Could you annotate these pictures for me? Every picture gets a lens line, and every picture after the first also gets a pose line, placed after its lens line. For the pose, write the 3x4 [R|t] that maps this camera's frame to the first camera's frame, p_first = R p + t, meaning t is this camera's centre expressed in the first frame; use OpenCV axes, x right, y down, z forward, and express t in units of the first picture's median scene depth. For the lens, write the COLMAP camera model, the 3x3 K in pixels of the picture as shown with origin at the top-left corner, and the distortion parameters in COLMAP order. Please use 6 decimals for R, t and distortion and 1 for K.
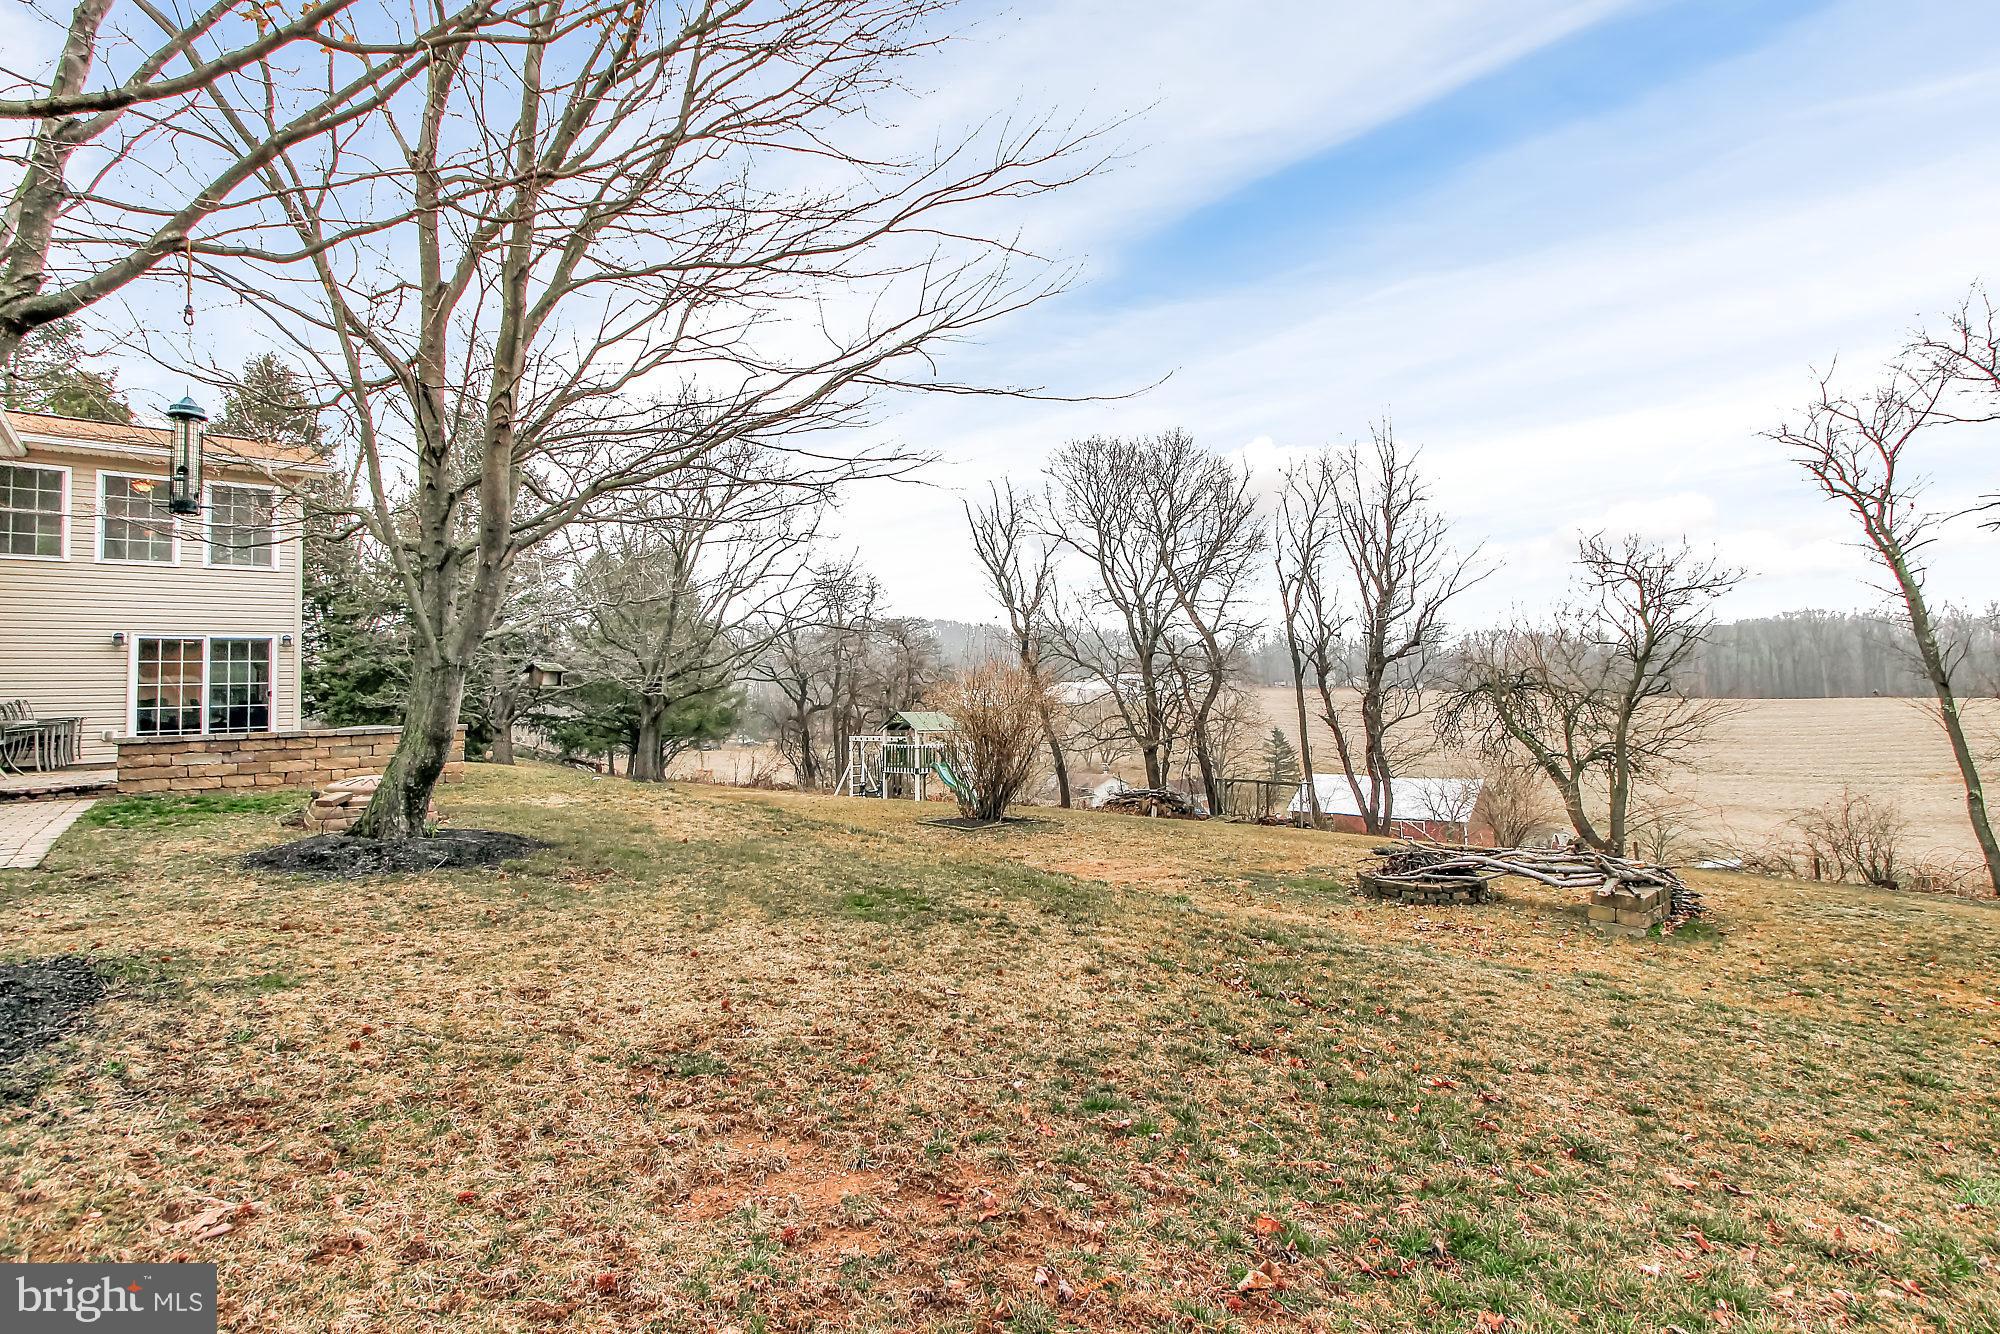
lens RADIAL K [[809.6, 0, 999.1], [0, 809.6, 642.4], [0, 0, 1]] dist [-0.000661, -0.000306]
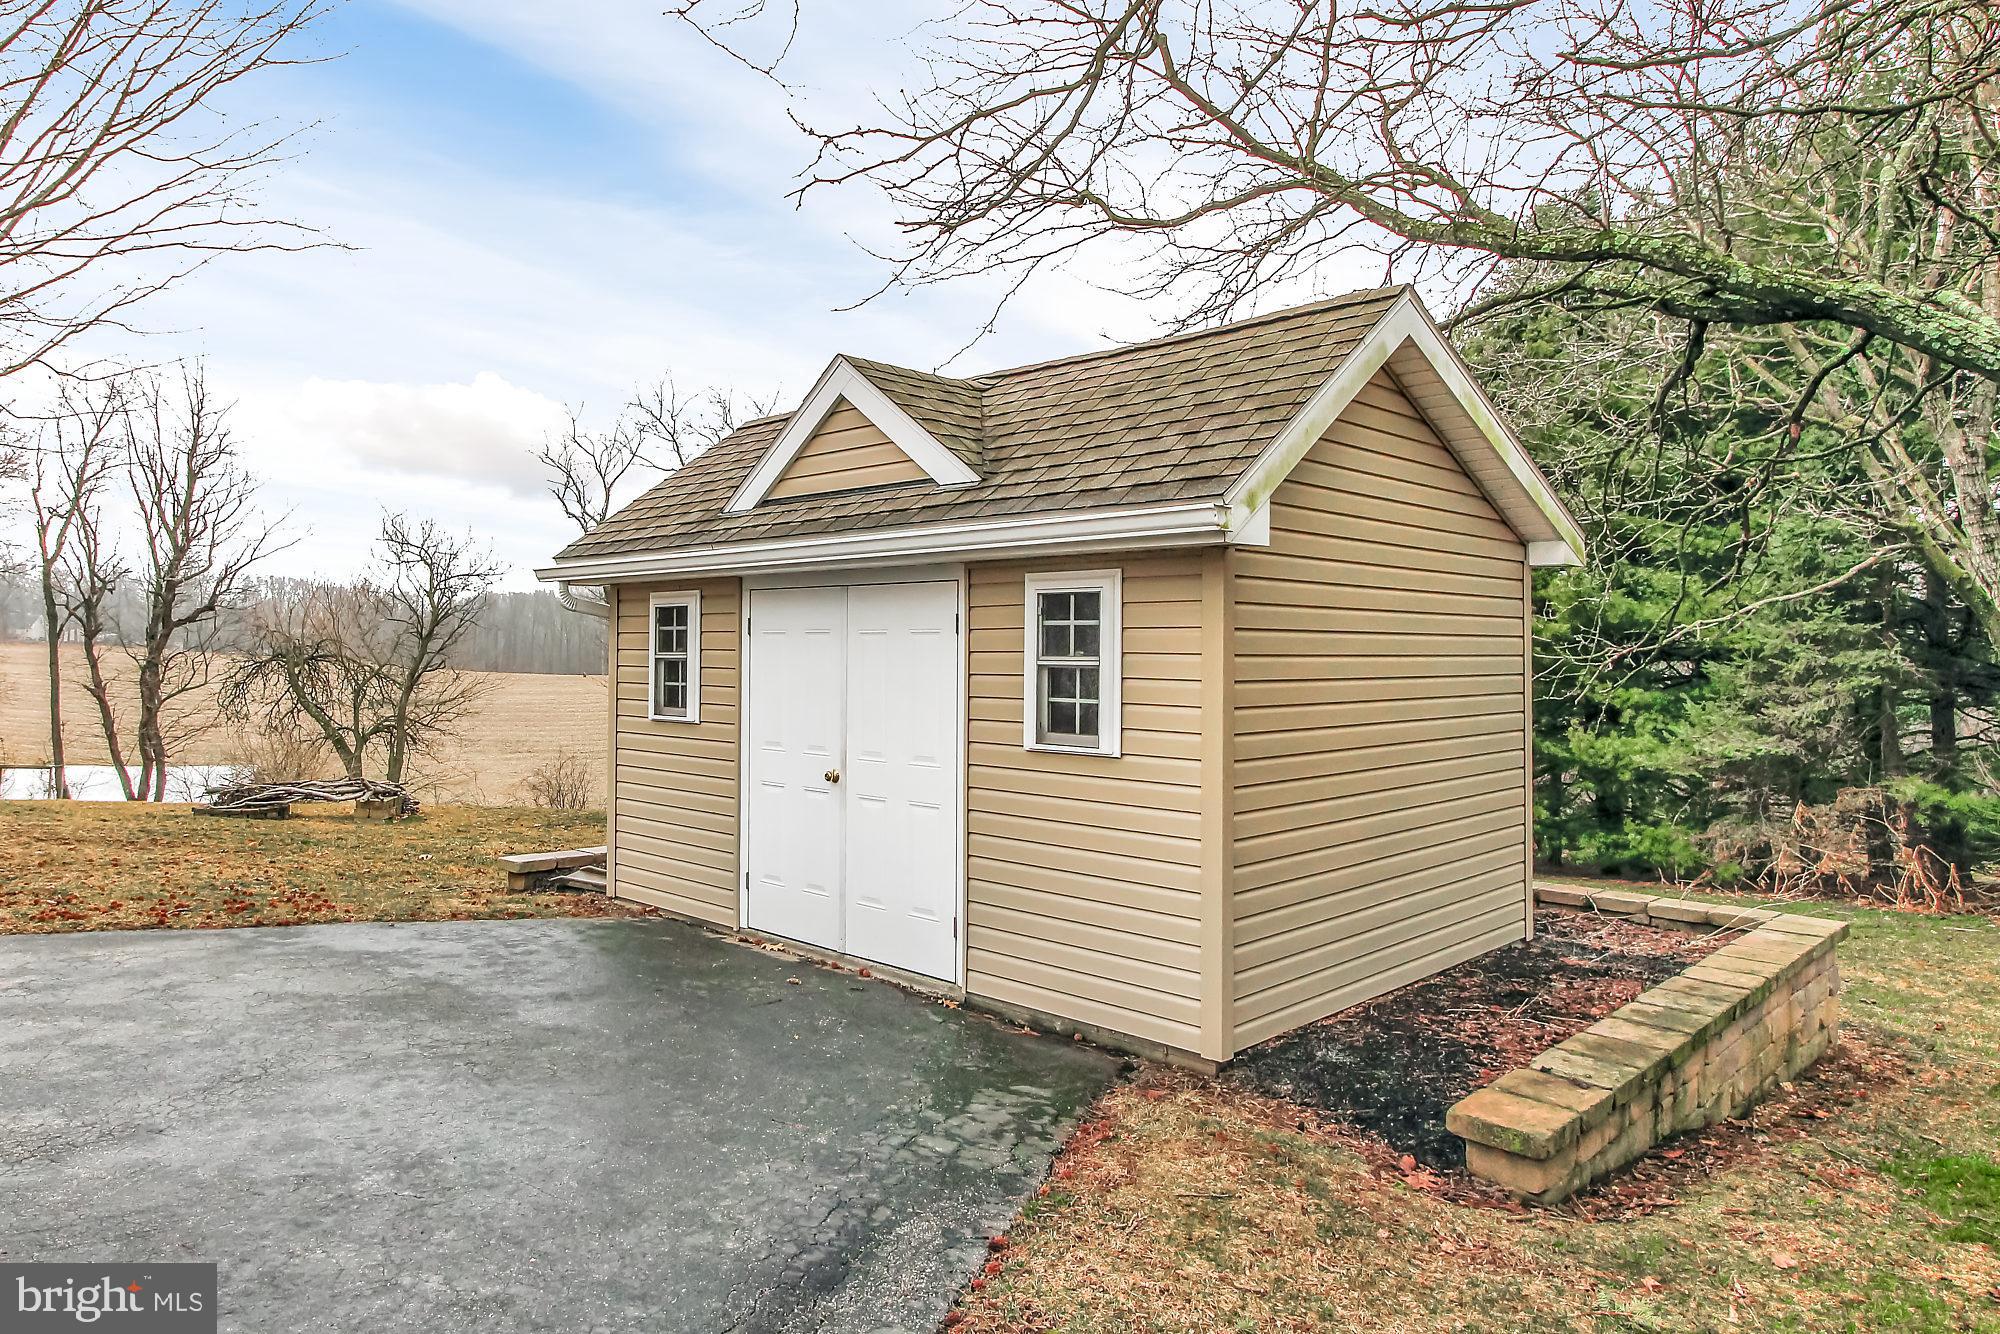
lens RADIAL K [[1268.4, 0, 1000.0], [0, 1268.4, 667.0], [0, 0, 1]] dist [0.000356, 0.002309]
pose [[0.475117, 0.029815, 0.879417, -0.305085], [-0.095279, 0.995293, 0.017733, -0.041156], [-0.874749, -0.092215, 0.475721, -0.446086]]
